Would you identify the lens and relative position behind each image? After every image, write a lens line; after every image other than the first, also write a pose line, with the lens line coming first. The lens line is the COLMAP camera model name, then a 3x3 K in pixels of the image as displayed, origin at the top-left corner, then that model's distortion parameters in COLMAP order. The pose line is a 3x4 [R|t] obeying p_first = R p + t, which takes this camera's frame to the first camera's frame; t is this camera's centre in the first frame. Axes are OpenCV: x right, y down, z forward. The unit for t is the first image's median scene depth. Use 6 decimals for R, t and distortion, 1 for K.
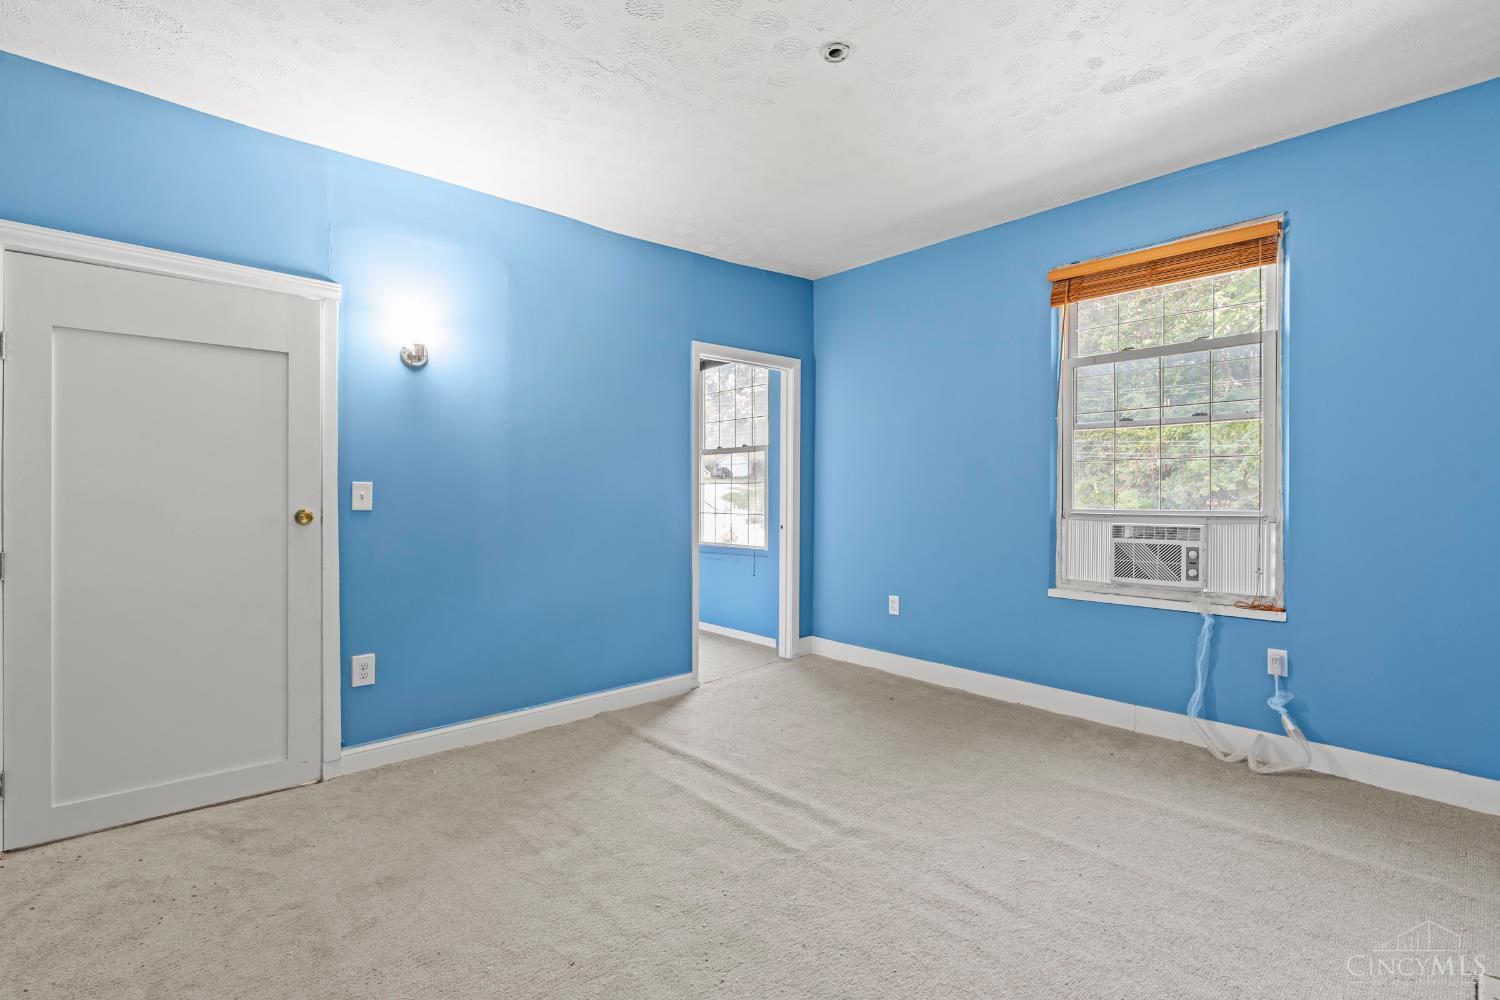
lens RADIAL K [[685.7, 0, 754.6], [0, 685.7, 499.2], [0, 0, 1]] dist [-0.003264, 0.000958]
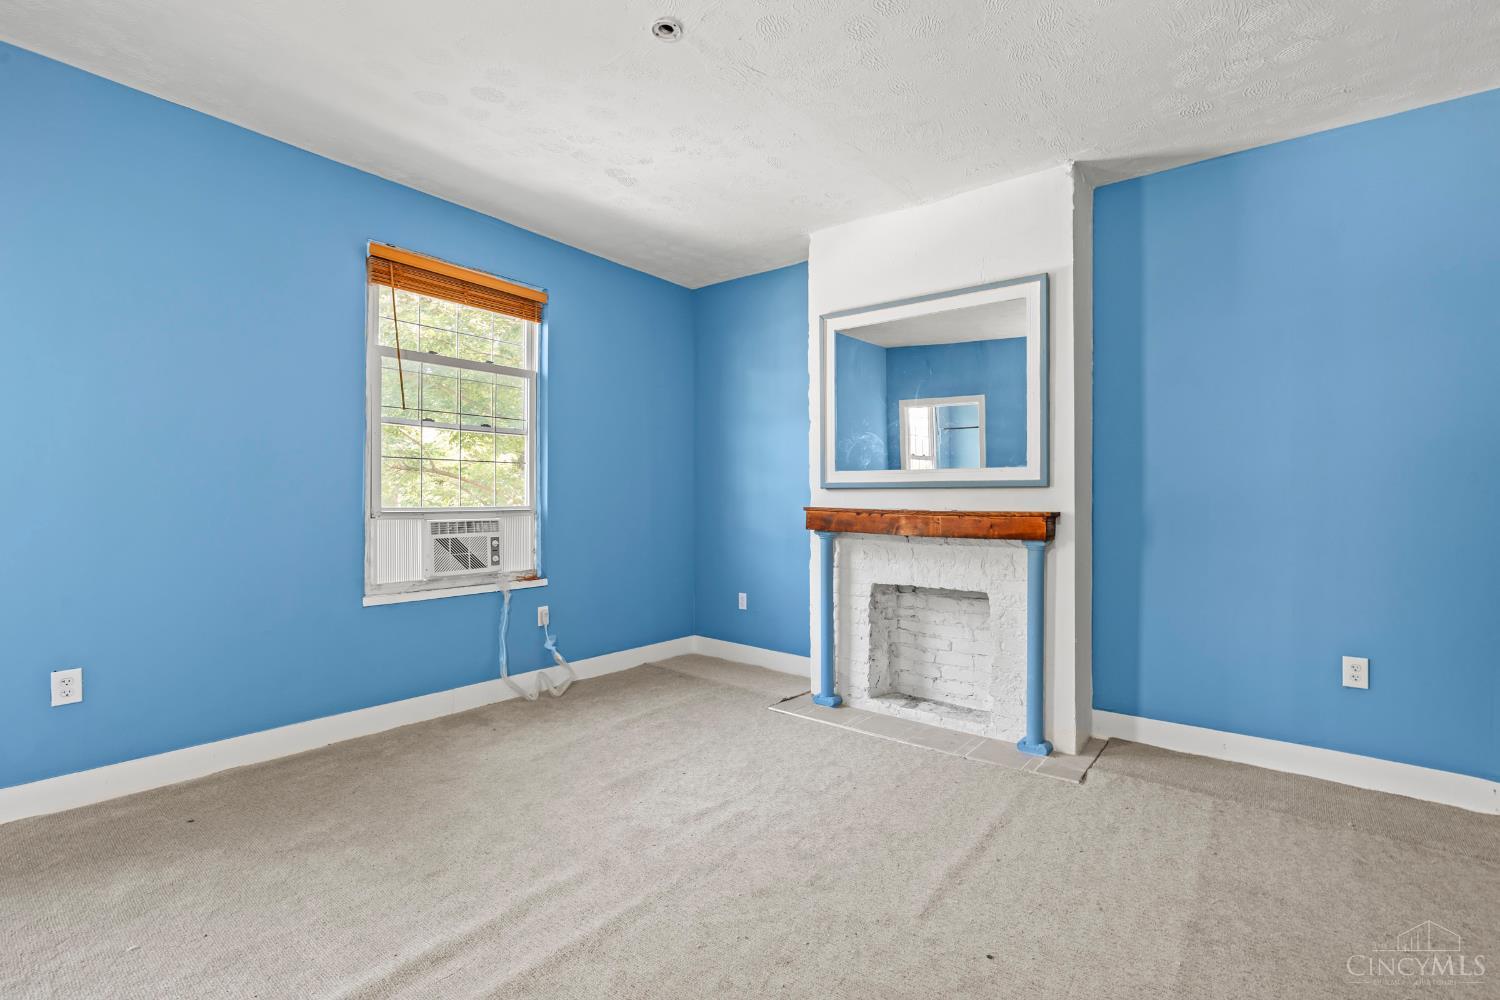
lens RADIAL K [[685.7, 0, 754.6], [0, 685.7, 499.2], [0, 0, 1]] dist [-0.003264, 0.000958]
pose [[-0.165826, -0.003480, 0.986149, -0.609643], [0.002493, 0.999989, 0.003948, 0.000480], [-0.986152, 0.003113, -0.165815, 0.749409]]
